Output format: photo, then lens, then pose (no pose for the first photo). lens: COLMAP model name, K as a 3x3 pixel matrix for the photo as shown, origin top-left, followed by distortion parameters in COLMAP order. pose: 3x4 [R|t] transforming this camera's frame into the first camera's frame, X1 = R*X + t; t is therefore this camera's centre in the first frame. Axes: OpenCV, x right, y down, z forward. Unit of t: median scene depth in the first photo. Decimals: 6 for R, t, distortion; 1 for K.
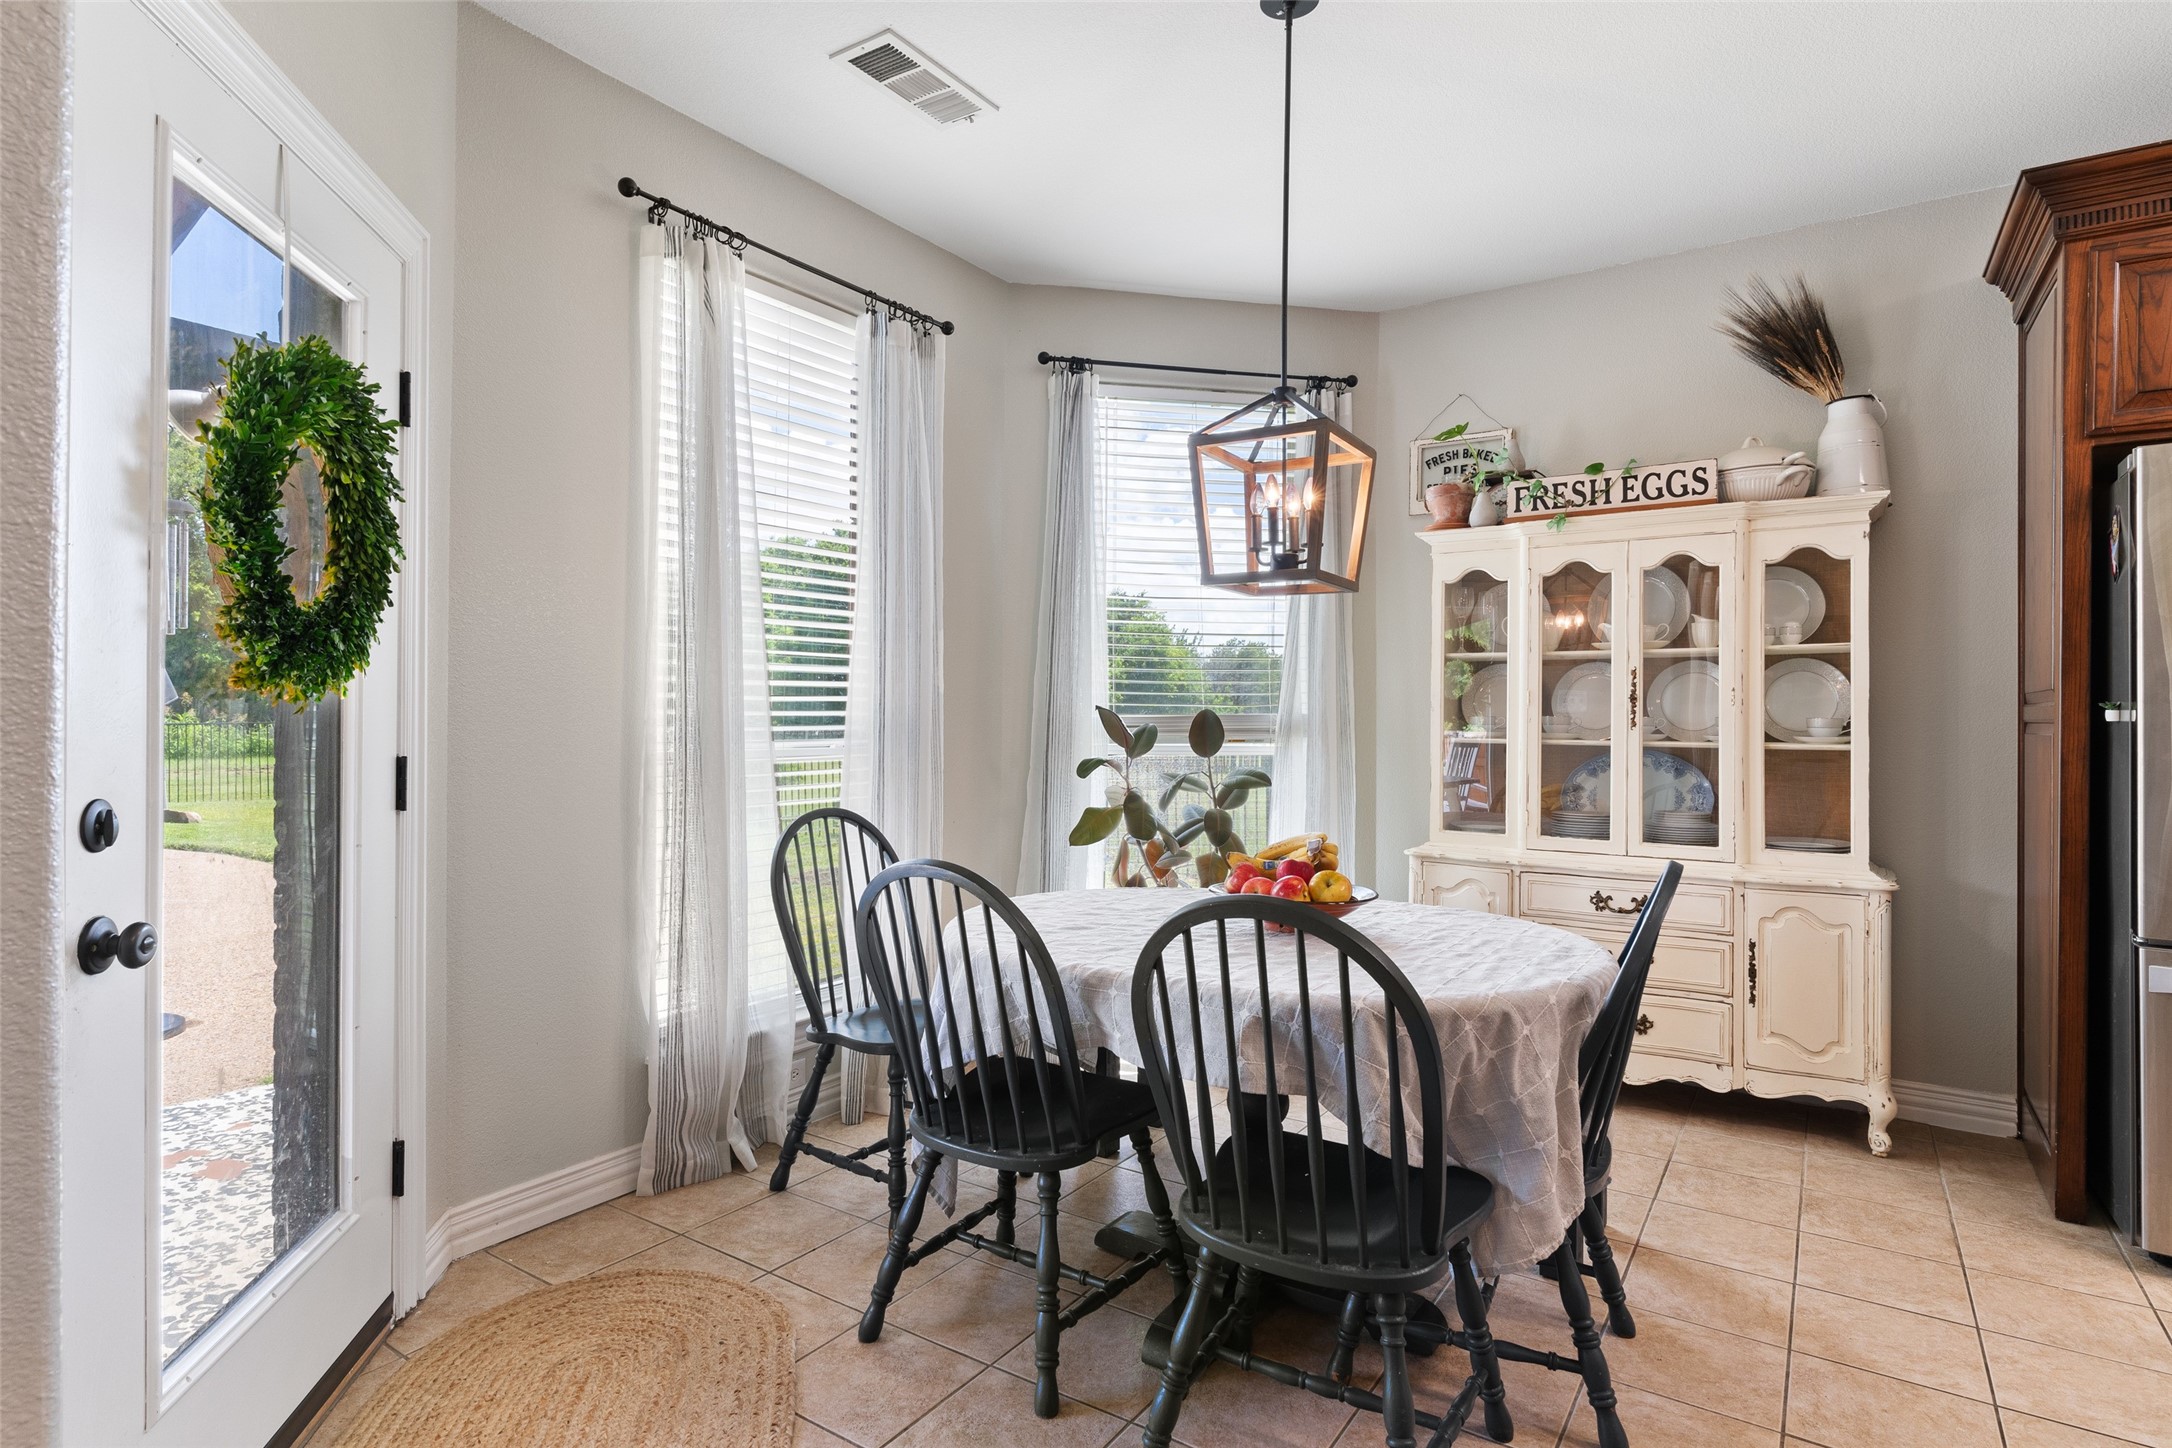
lens RADIAL K [[1122.4, 0, 1072.1], [0, 1122.4, 725.4], [0, 0, 1]] dist [-0.005497, 0.000222]
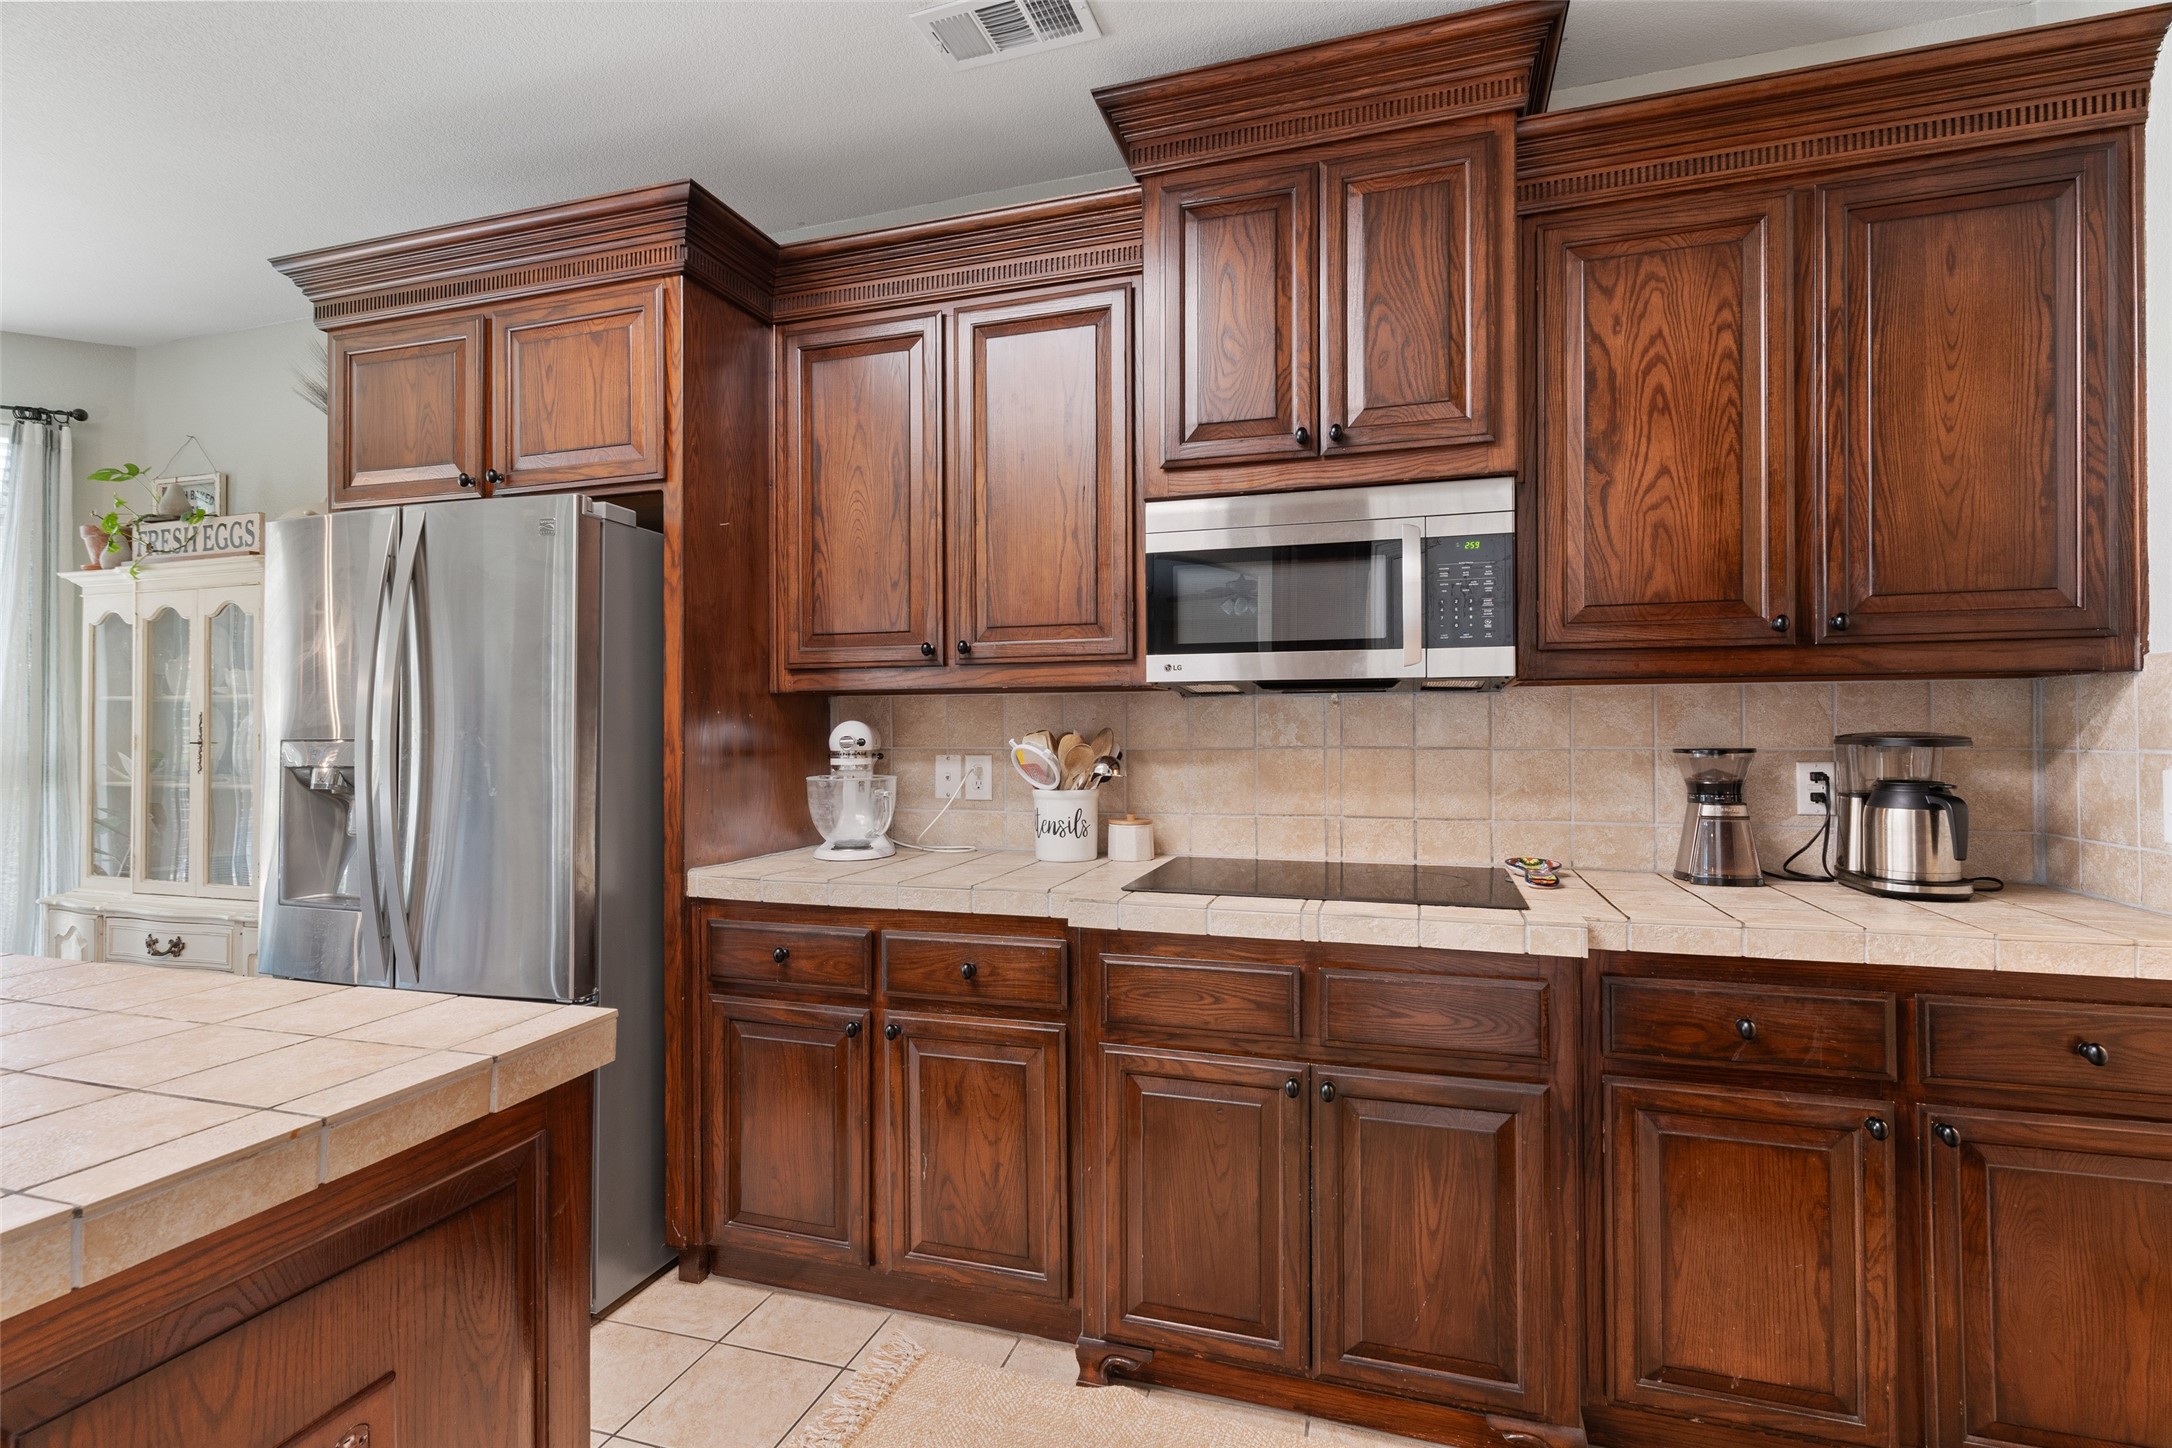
lens RADIAL K [[1042.8, 0, 1077.9], [0, 1042.8, 722.9], [0, 0, 1]] dist [0.001571, 0.002001]
pose [[0.961691, -0.016863, 0.273617, 1.305374], [0.017905, 0.999839, -0.001309, -0.034558], [-0.273551, 0.006158, 0.961838, -0.178798]]
